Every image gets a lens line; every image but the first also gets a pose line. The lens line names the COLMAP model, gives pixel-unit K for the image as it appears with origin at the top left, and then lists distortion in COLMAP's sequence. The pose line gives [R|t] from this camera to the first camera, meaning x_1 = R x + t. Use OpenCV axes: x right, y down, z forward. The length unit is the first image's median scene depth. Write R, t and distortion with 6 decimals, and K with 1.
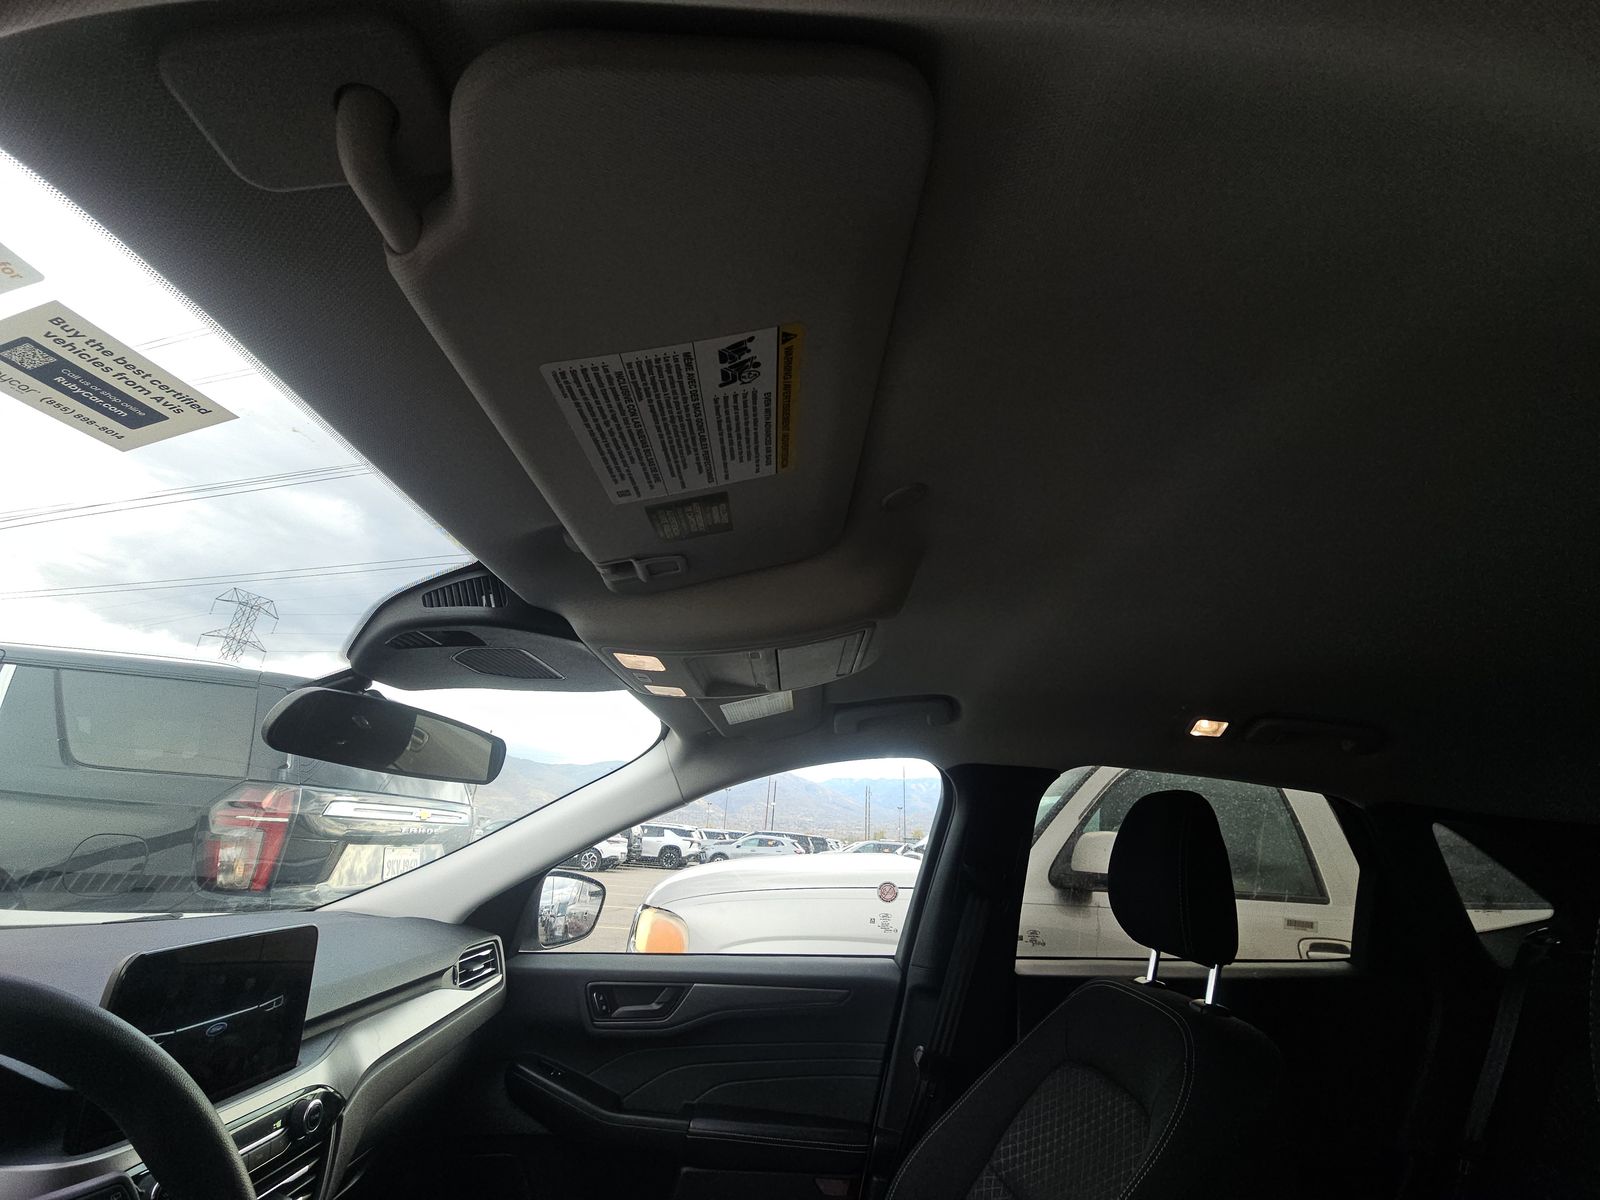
lens RADIAL K [[641.2, 0, 815.0], [0, 641.2, 597.2], [0, 0, 1]] dist [0.010877, -0.008367]
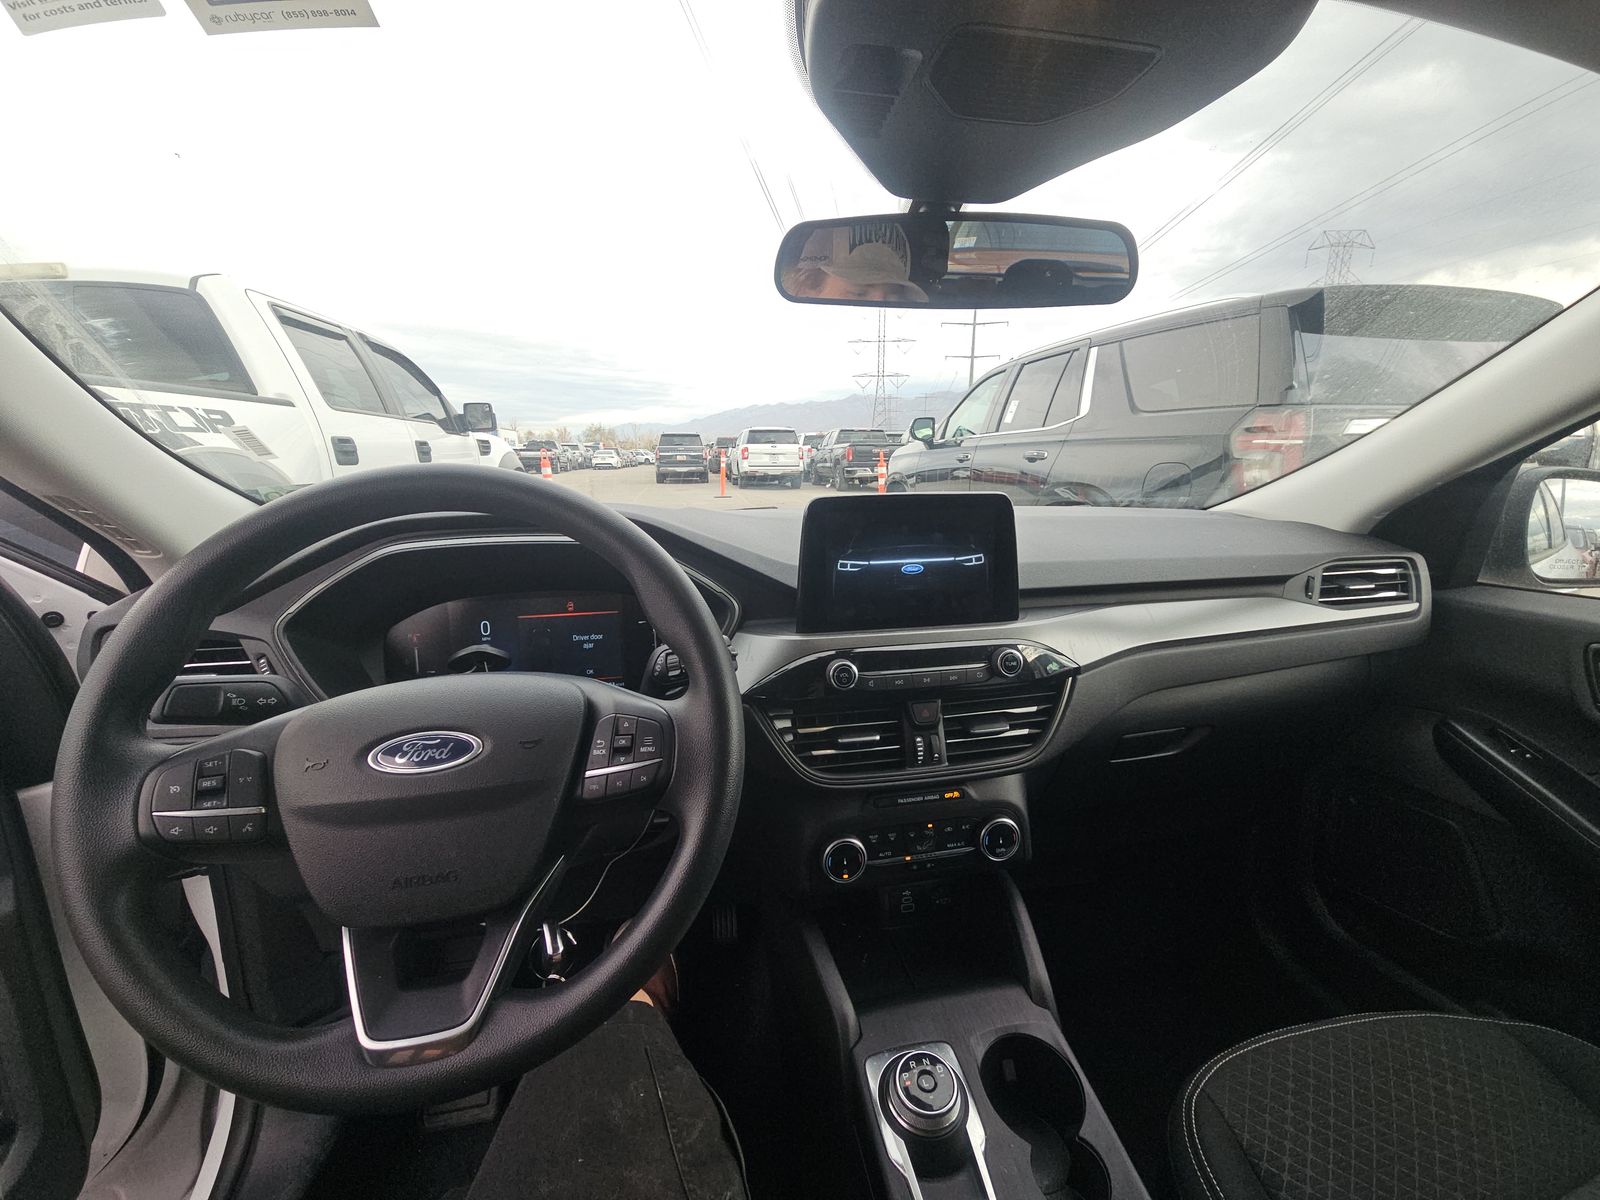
lens RADIAL K [[641.2, 0, 815.0], [0, 641.2, 597.2], [0, 0, 1]] dist [0.010877, -0.008367]
pose [[0.159043, 0.162855, -0.973747, 0.088978], [0.361523, 0.908188, 0.210938, 0.207458], [0.918698, -0.385580, 0.085565, 0.361233]]
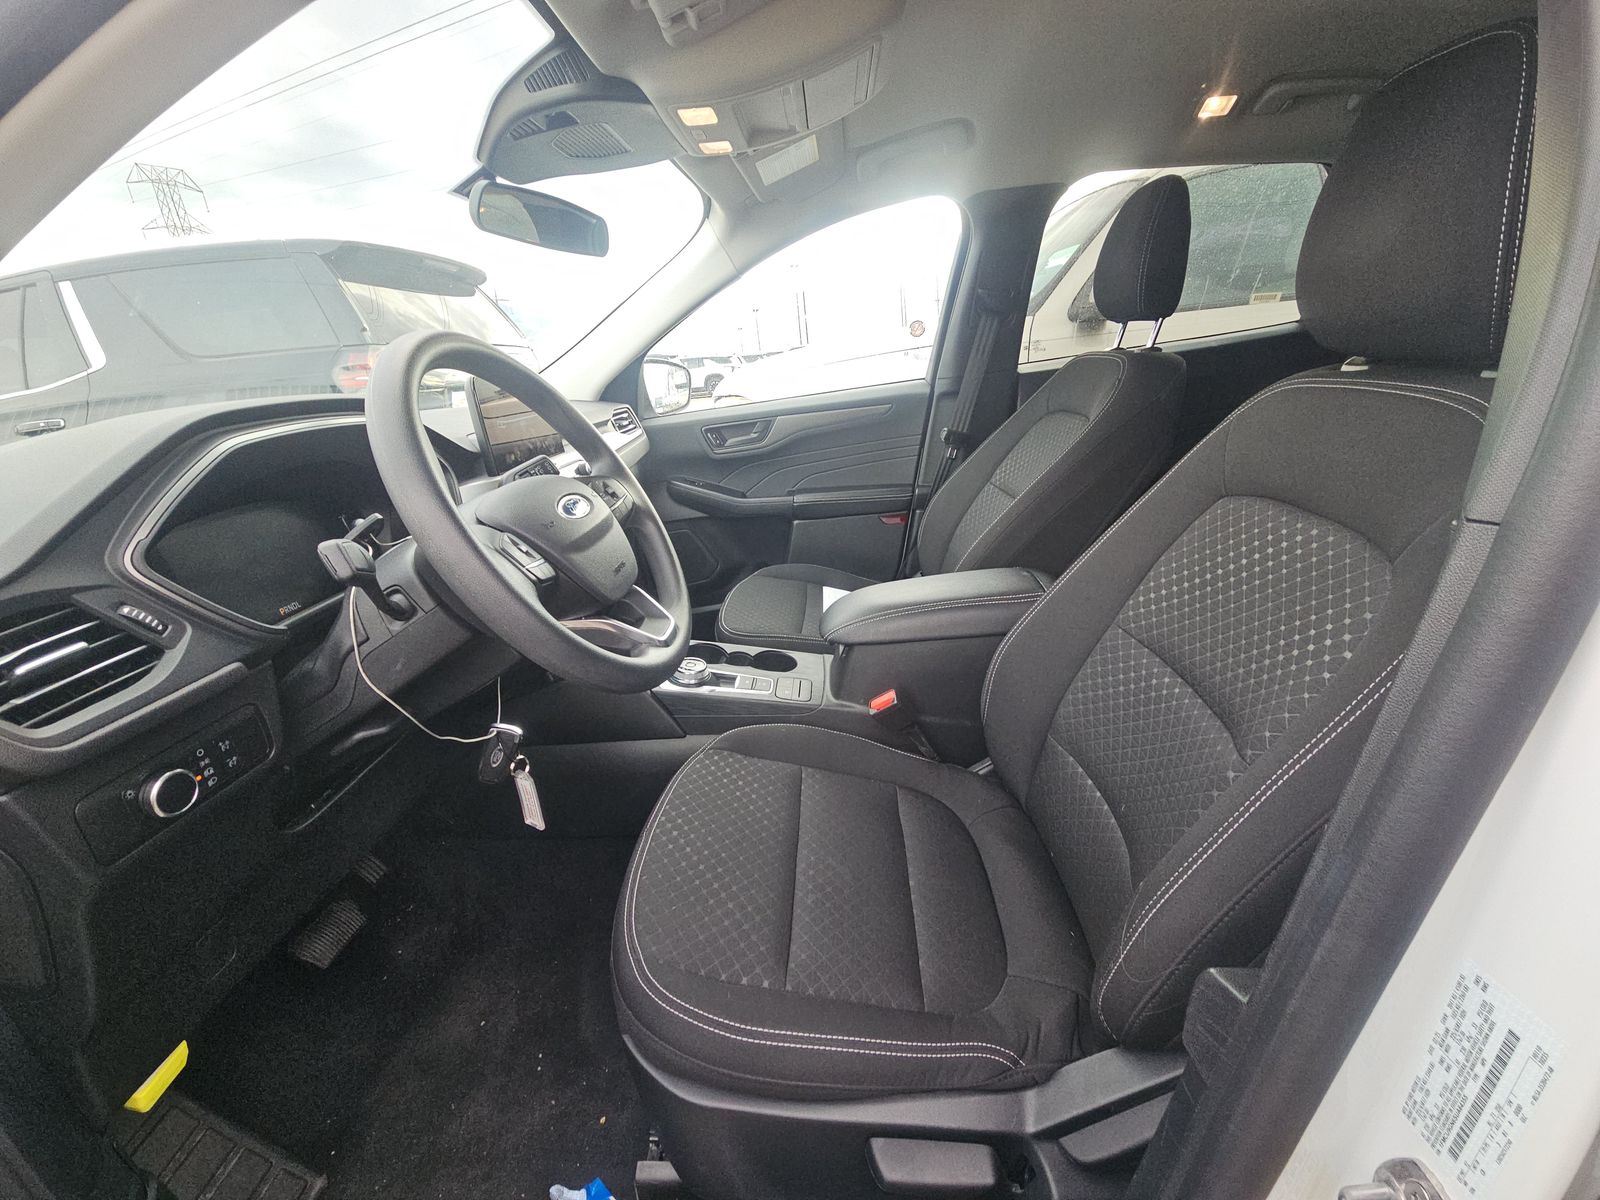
lens RADIAL K [[641.2, 0, 815.0], [0, 641.2, 597.2], [0, 0, 1]] dist [0.010877, -0.008367]
pose [[0.987026, -0.121628, -0.104813, -0.014728], [0.160534, 0.736166, 0.657486, 0.001406], [-0.002809, -0.665782, 0.746141, -0.292072]]
